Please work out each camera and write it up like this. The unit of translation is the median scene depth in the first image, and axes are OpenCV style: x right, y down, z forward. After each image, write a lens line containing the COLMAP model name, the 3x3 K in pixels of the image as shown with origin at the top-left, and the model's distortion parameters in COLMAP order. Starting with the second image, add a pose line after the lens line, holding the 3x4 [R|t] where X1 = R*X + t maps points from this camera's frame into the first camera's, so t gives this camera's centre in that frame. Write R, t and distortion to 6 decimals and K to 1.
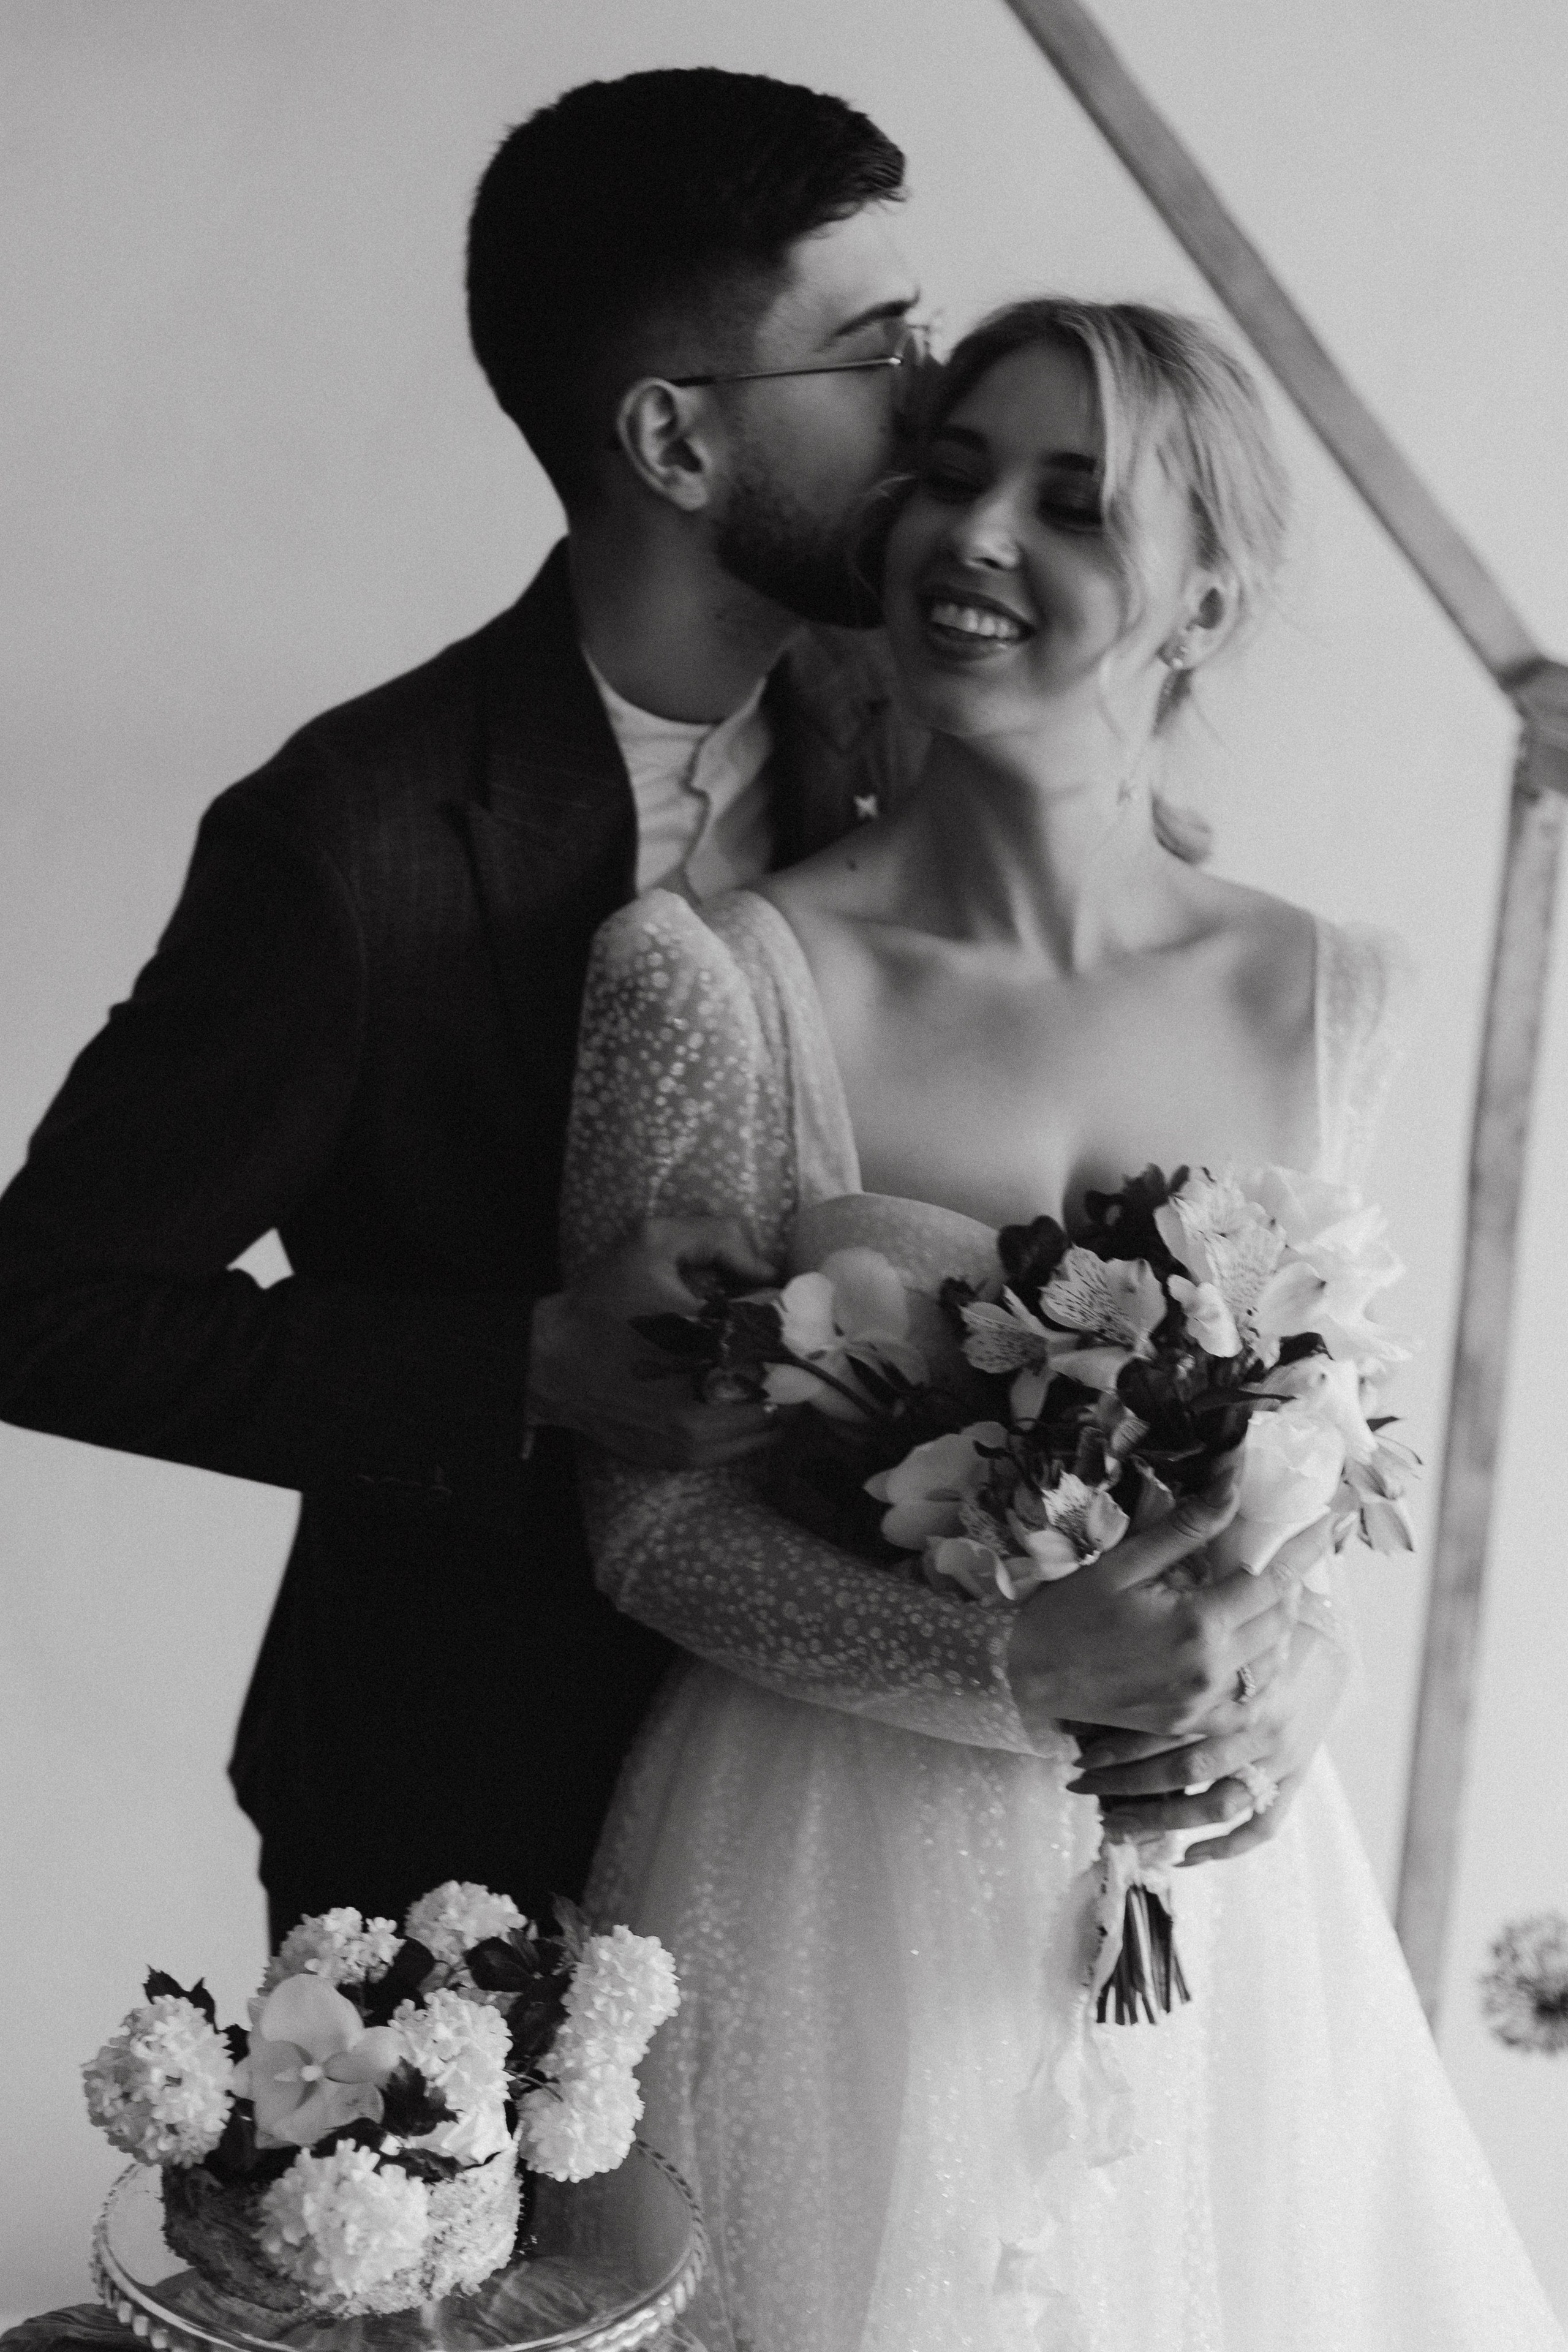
lens RADIAL K [[3756.0, 0, 739.8], [0, 3756.0, 1120.8], [0, 0, 1]] dist [-0.014728, 0.000000]
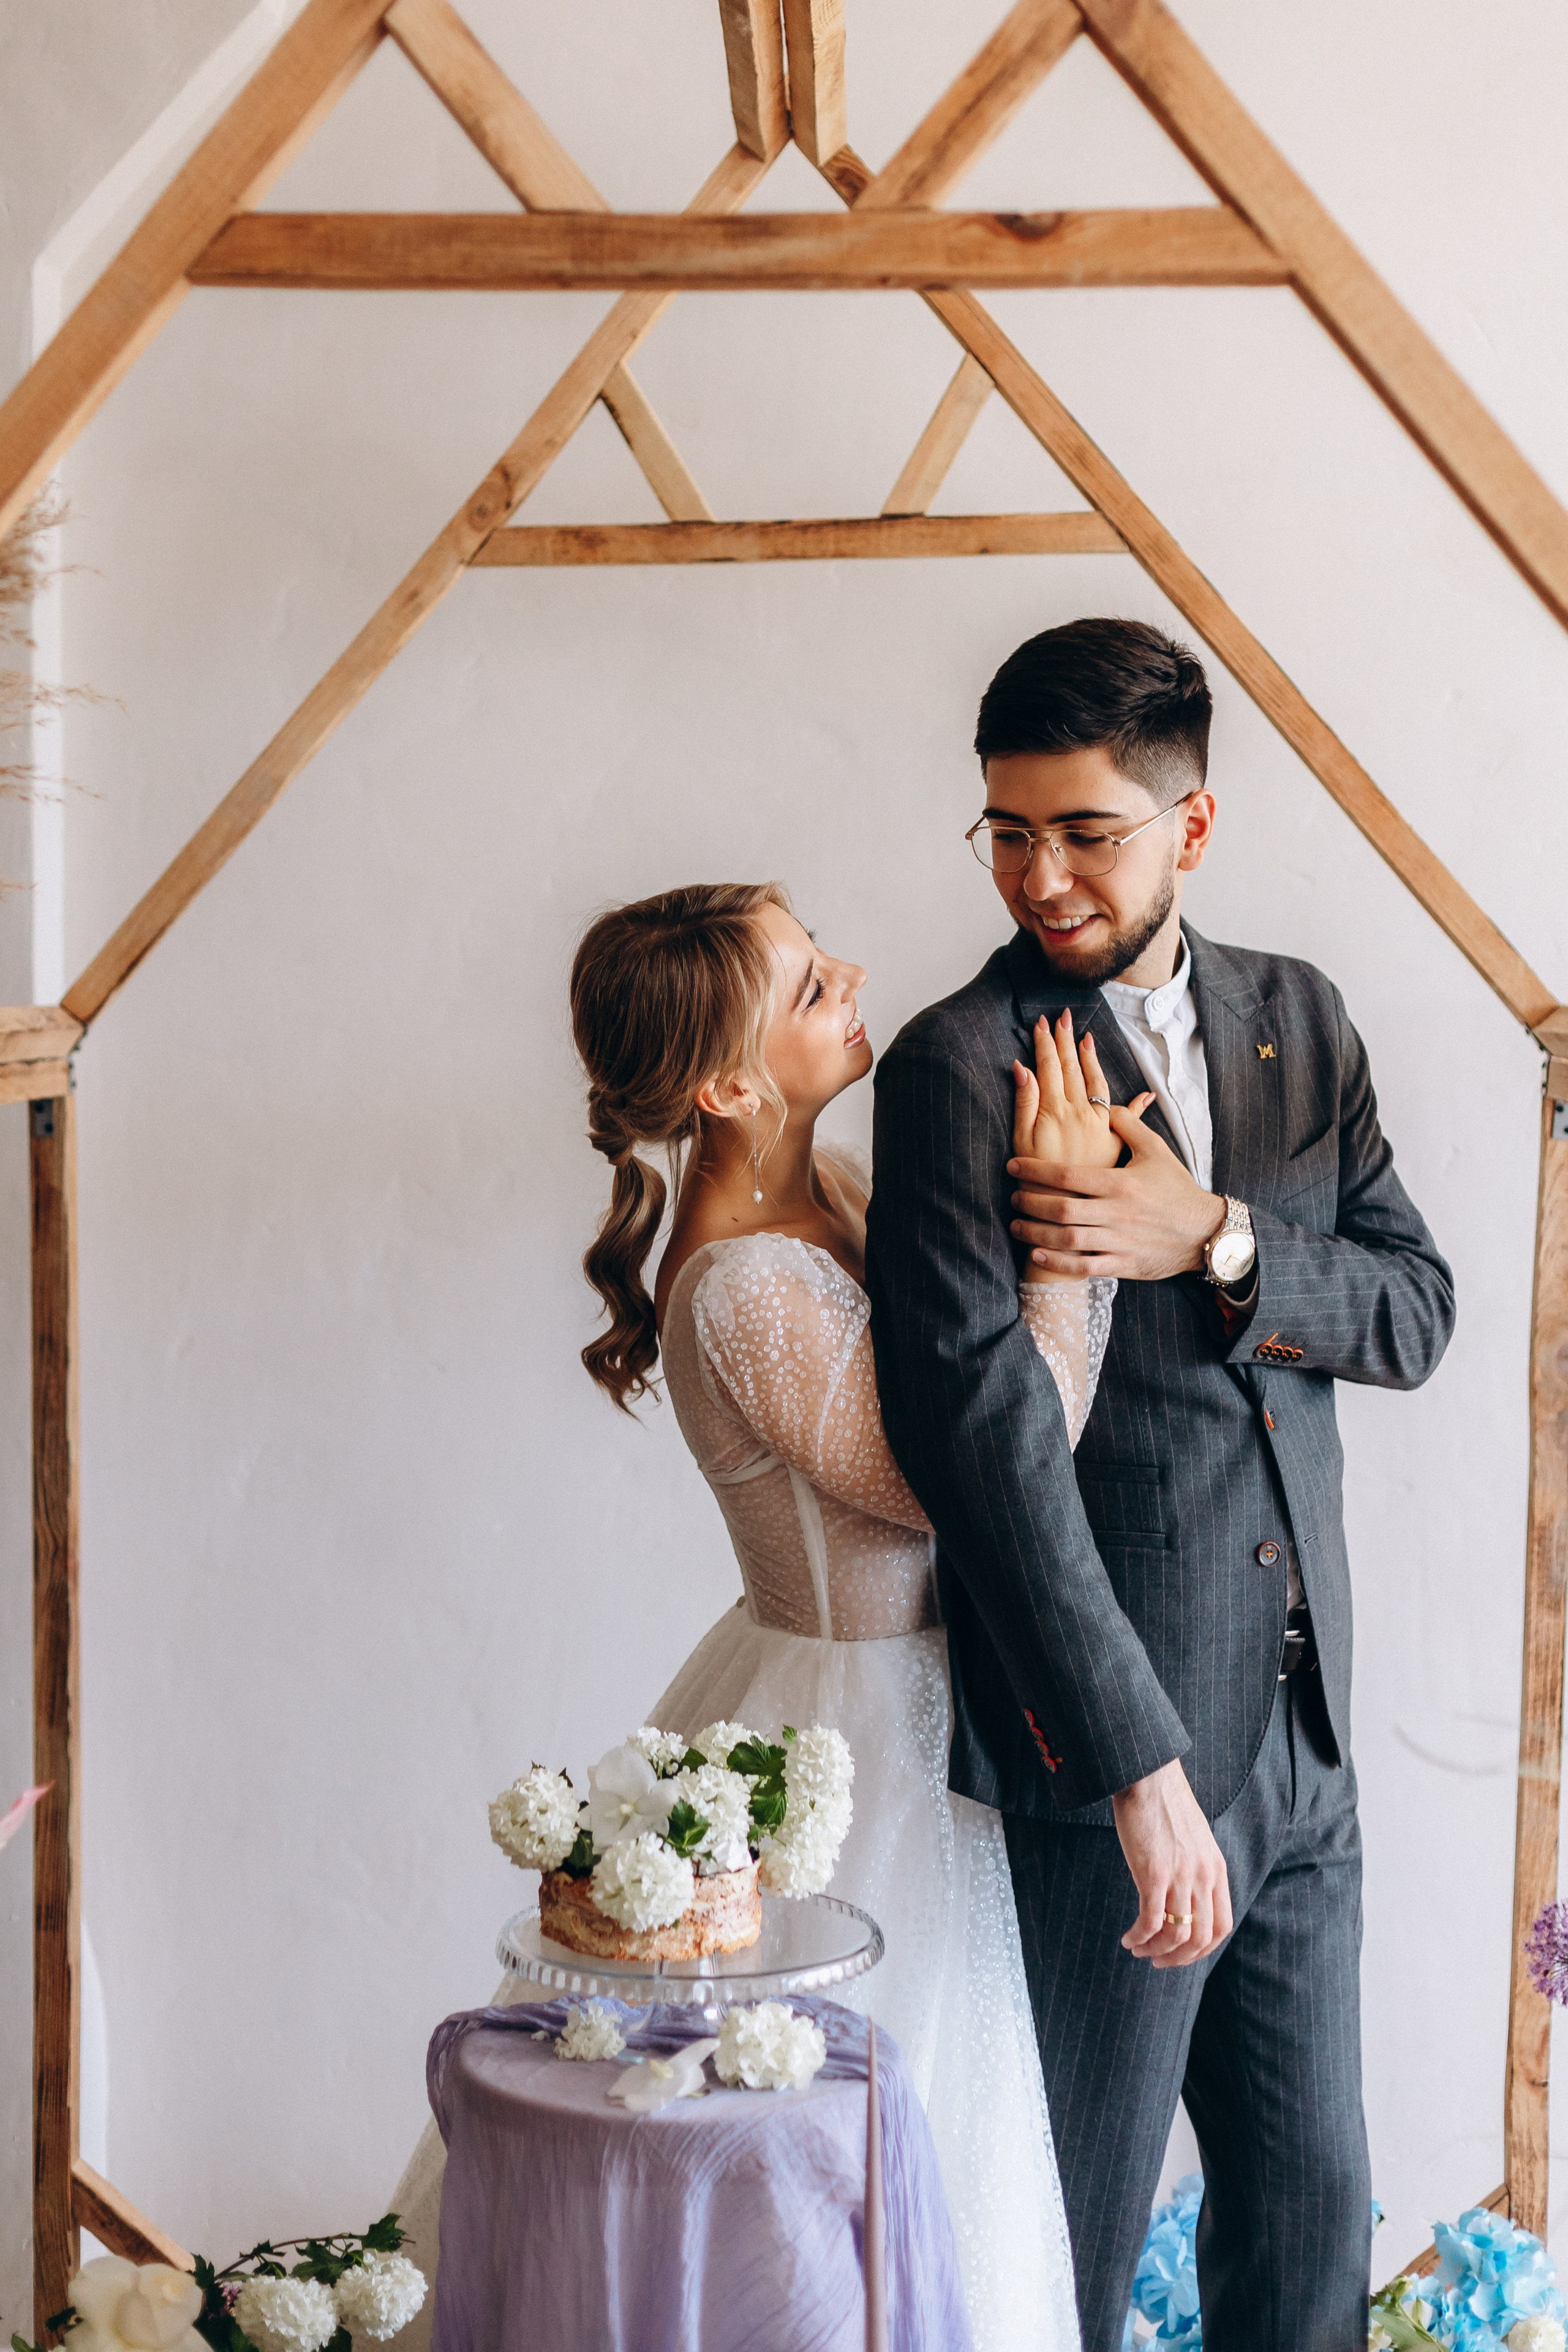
lens RADIAL K [[3756.0, 0, 731.6], [0, 3756.0, 1090.3], [0, 0, 1]] dist [-0.014728, 0.000000]
pose [[0.989870, -0.033519, -0.137962, 0.164064], [0.010170, 0.985975, -0.166584, 0.215790], [0.141611, 0.163493, 0.976328, -0.626683]]
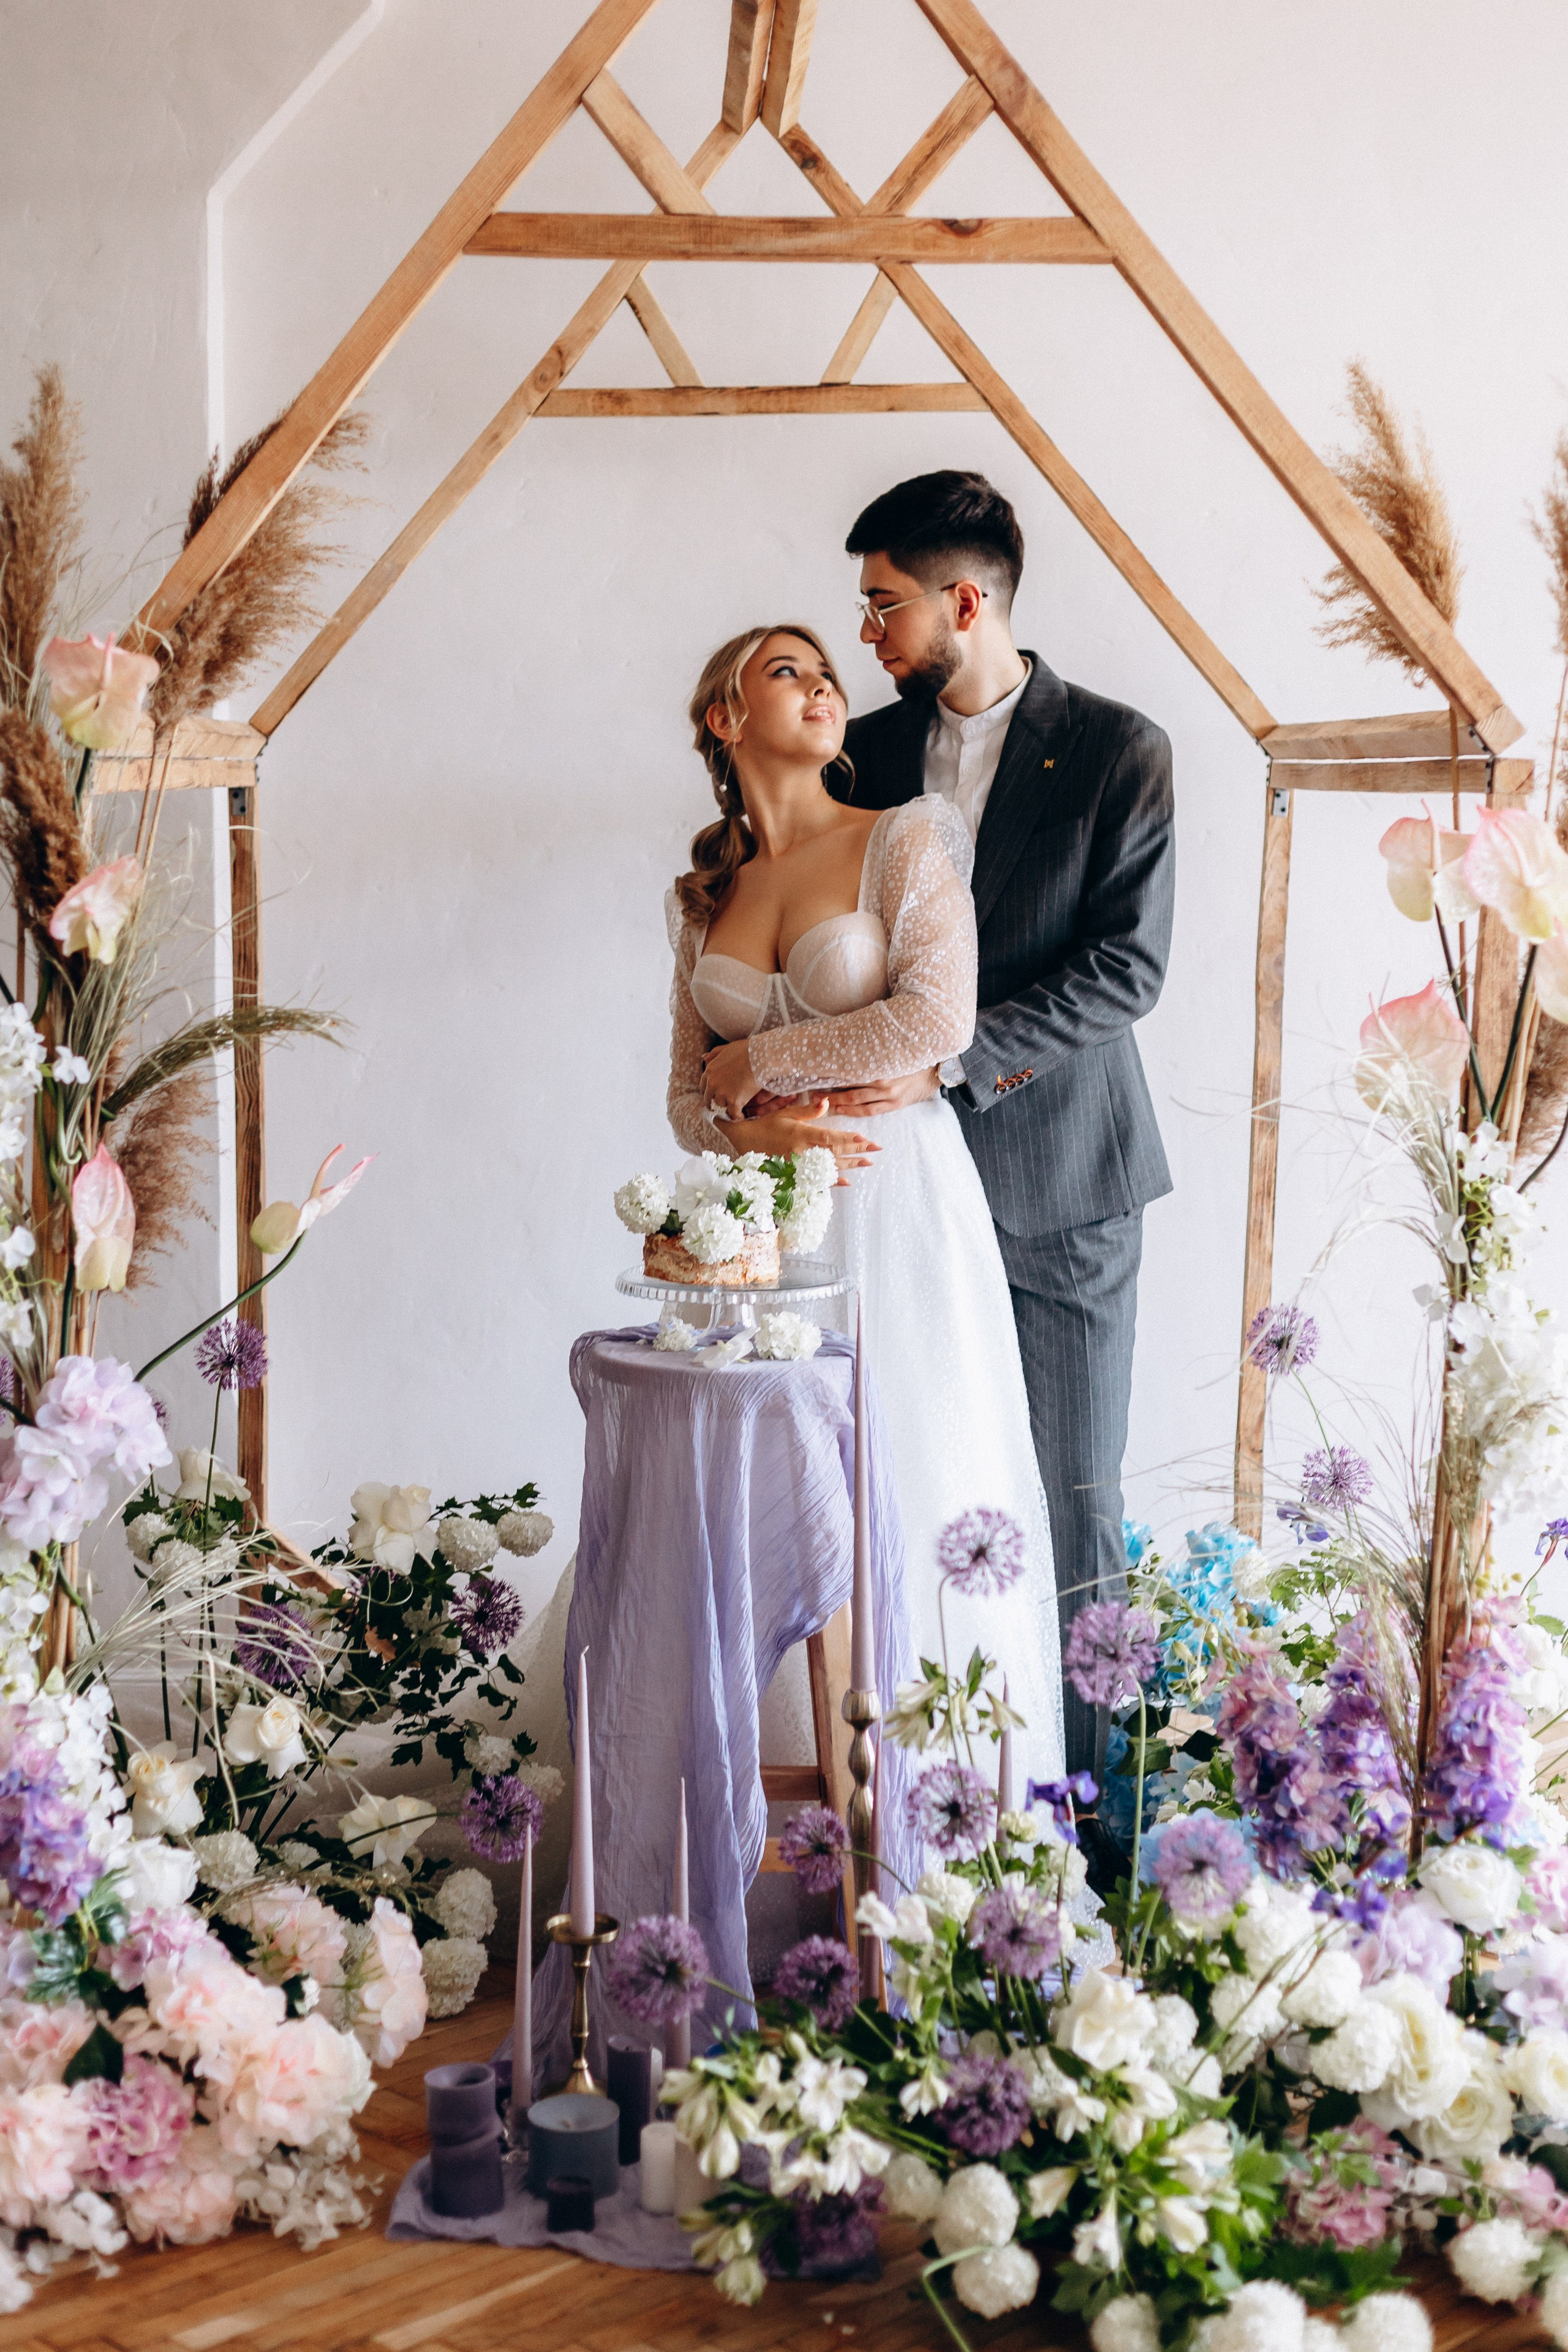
lens RADIAL K [[3514.4, 0, 784.1], [0, 3514.4, 1193.5], [0, 0, 1]] dist [-0.017032, 0.000000]
pose [[0.997010, -0.027709, -0.072130, 0.123302], [0.021634, 0.996258, -0.083676, 0.457168], [0.074179, 0.081865, 0.993879, -1.448481]]
